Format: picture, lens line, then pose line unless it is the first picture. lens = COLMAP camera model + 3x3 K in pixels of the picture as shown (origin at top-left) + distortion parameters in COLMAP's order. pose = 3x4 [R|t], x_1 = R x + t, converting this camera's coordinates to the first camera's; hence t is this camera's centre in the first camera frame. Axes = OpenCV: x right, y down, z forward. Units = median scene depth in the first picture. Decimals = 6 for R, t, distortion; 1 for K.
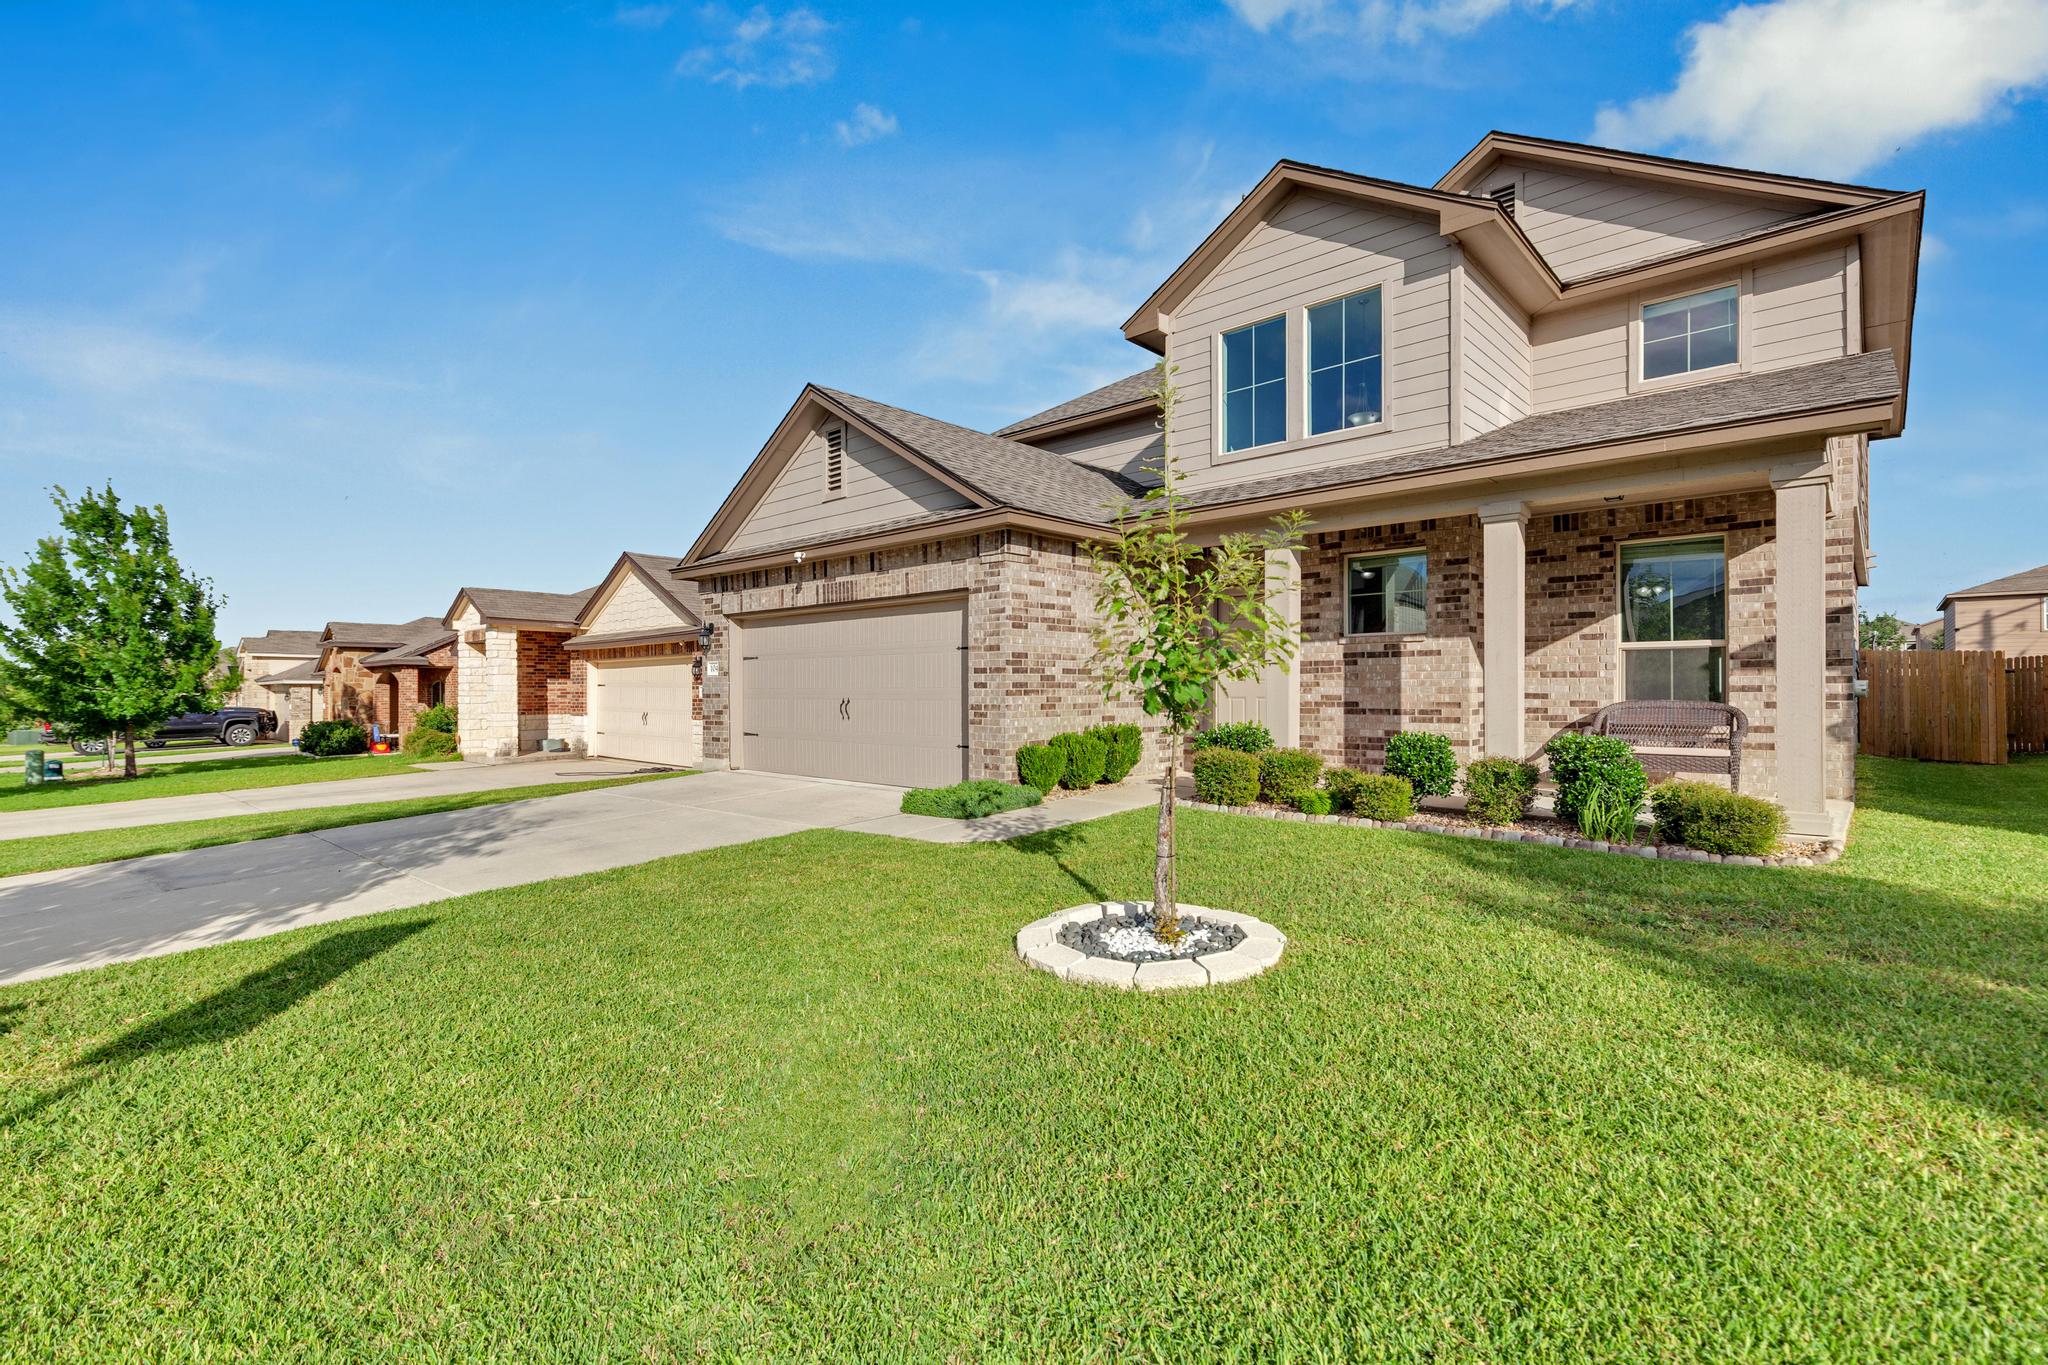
lens RADIAL K [[919.6, 0, 1021.6], [0, 919.6, 684.1], [0, 0, 1]] dist [0.009338, -0.000497]
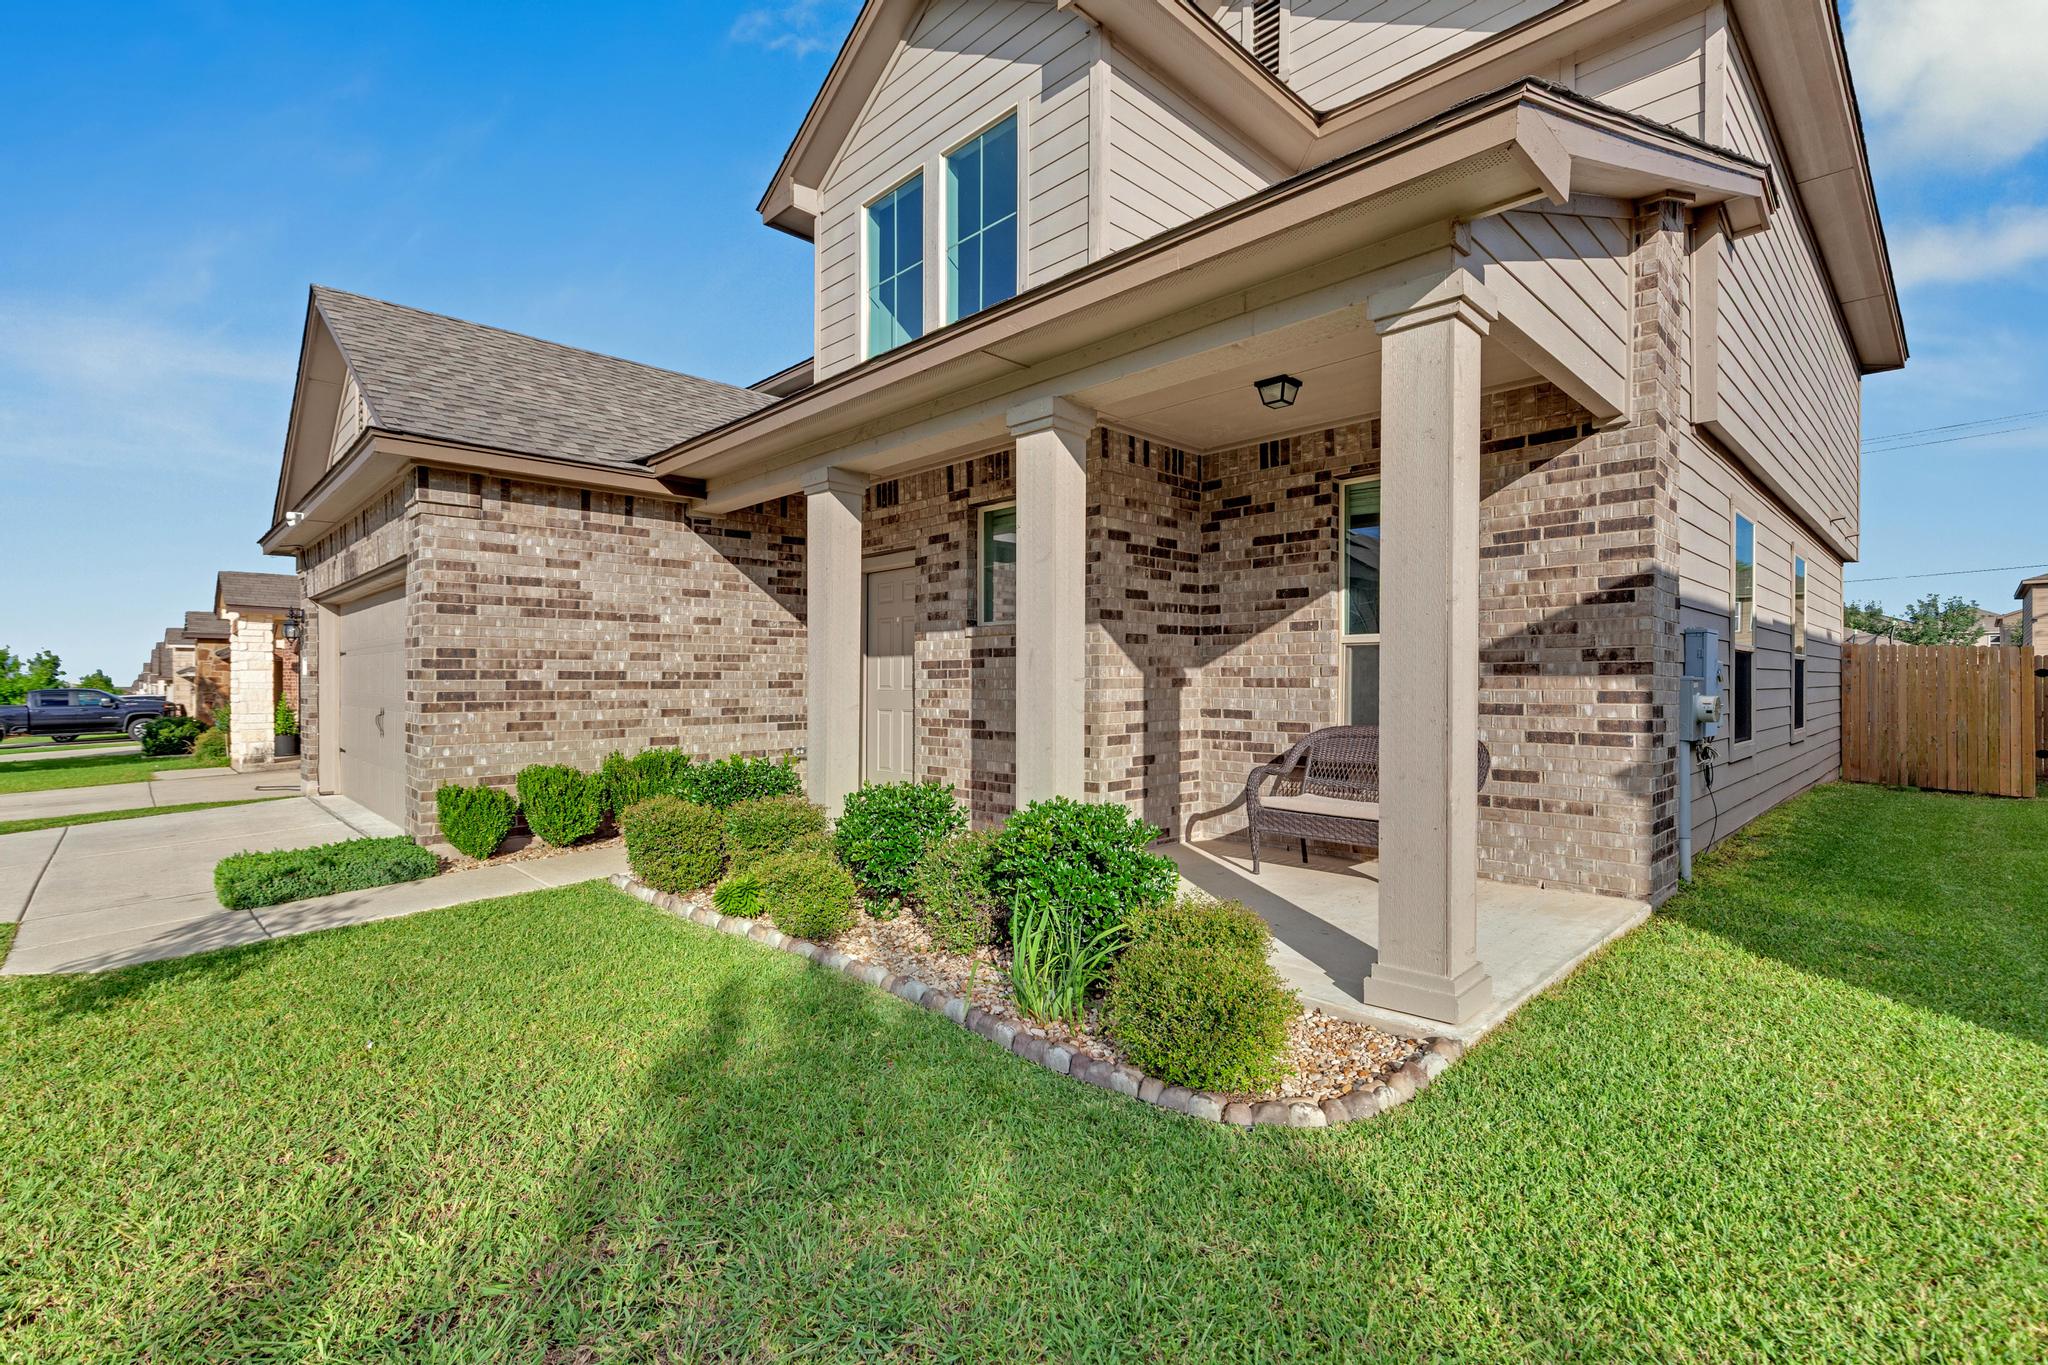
lens RADIAL K [[919.6, 0, 1019.9], [0, 919.6, 683.2], [0, 0, 1]] dist [0.009338, -0.000497]
pose [[0.998647, 0.003374, -0.051884, 0.424718], [-0.002956, 0.999963, 0.008131, -0.014380], [0.051910, -0.007967, 0.998620, 0.315528]]
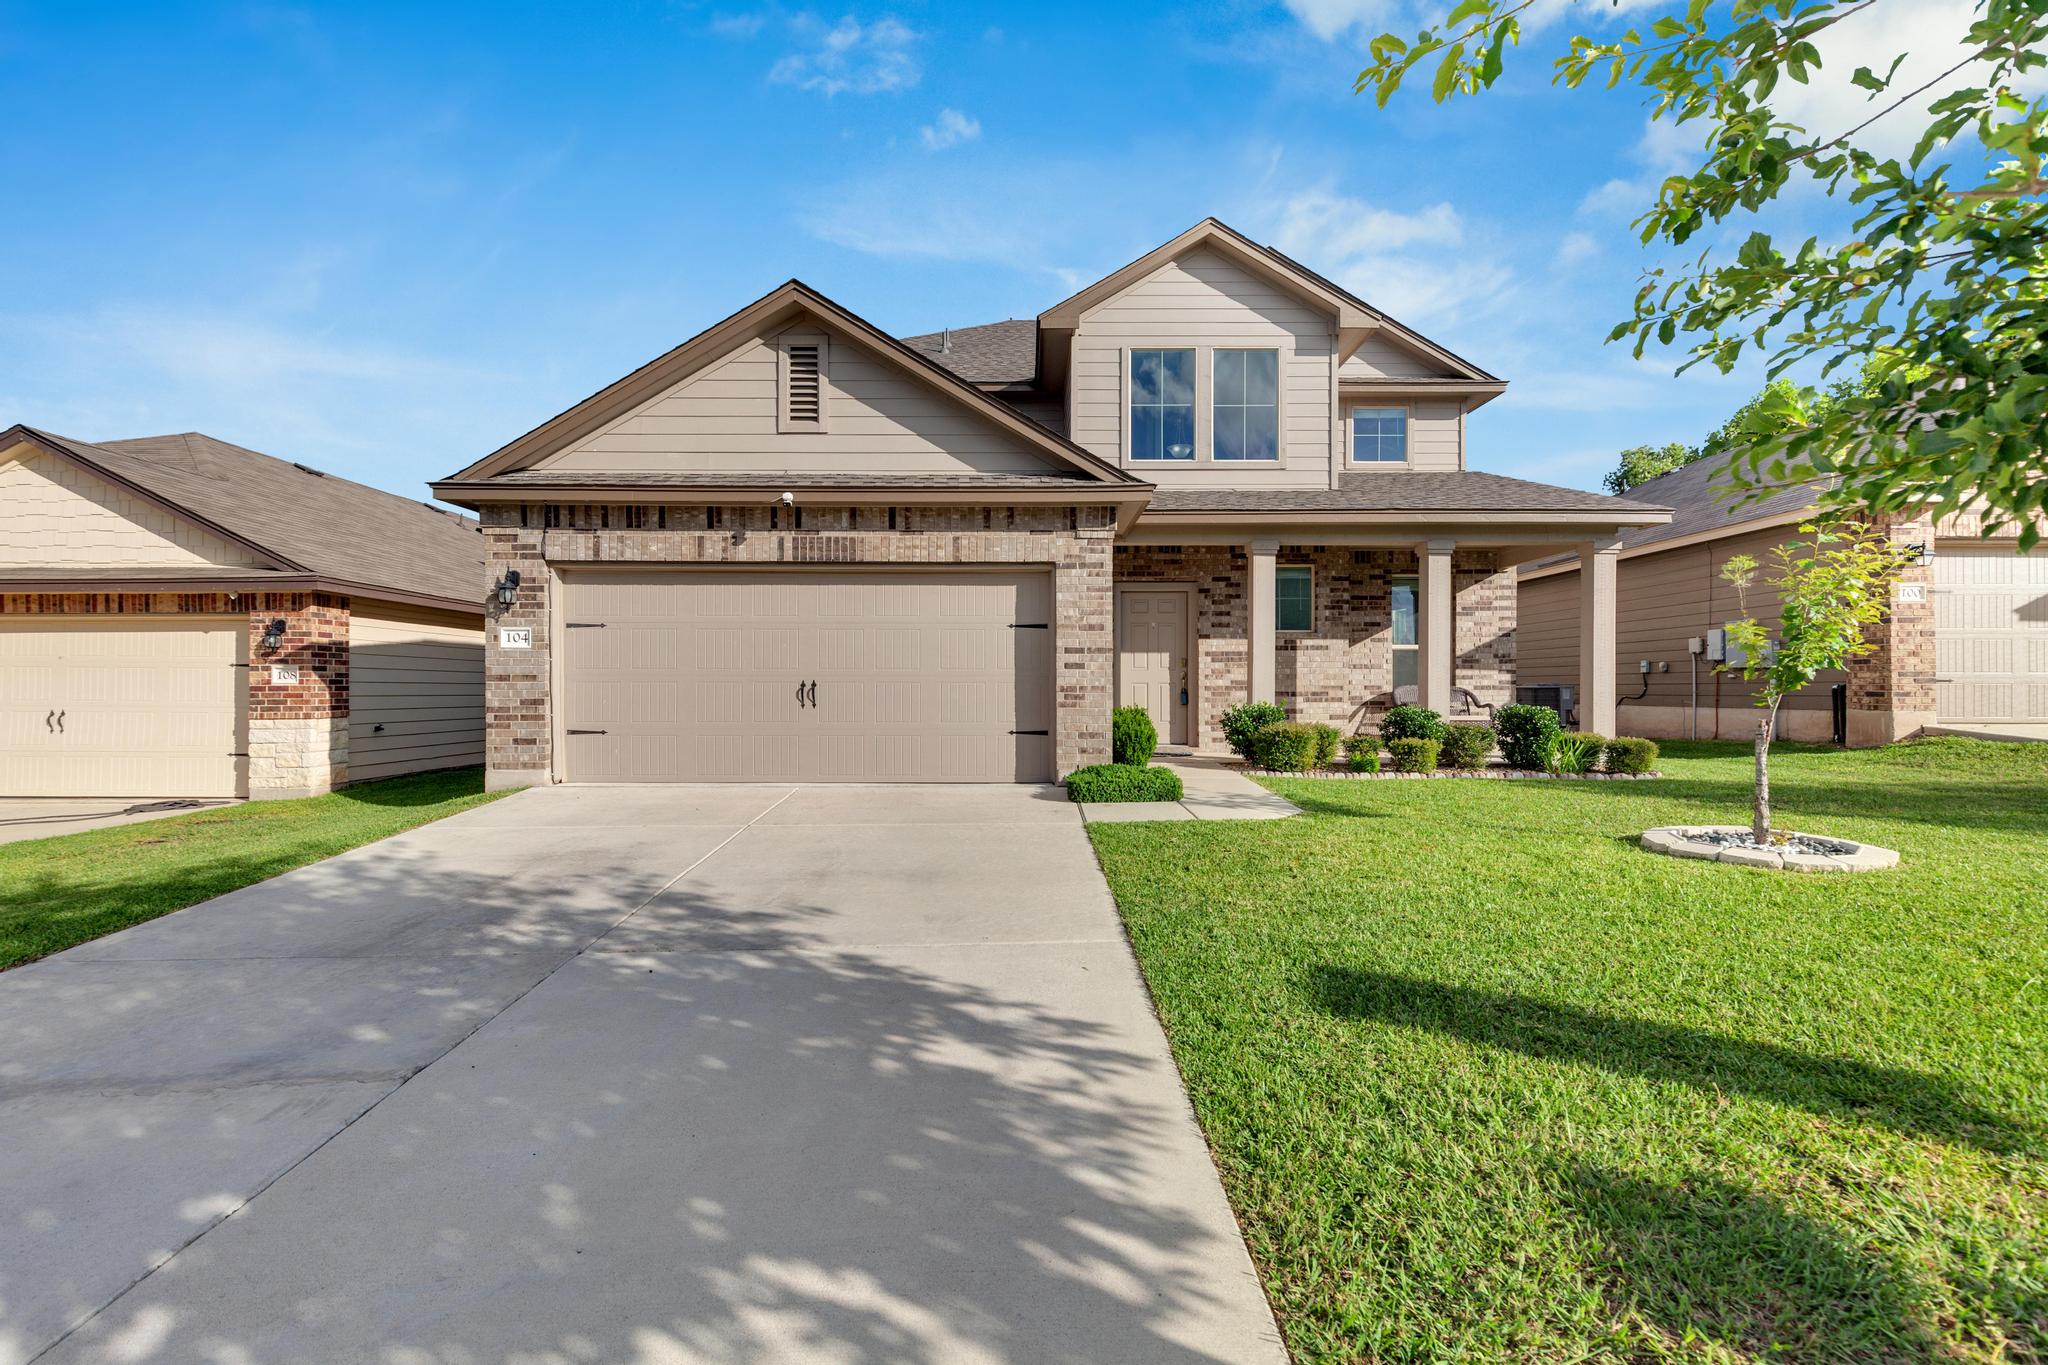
lens RADIAL K [[919.6, 0, 1015.8], [0, 919.6, 685.9], [0, 0, 1]] dist [0.009338, -0.000497]
pose [[0.734150, 0.005114, 0.678968, -0.699184], [-0.007254, 0.999974, 0.000312, 0.020949], [-0.678948, -0.005154, 0.734168, 0.325302]]
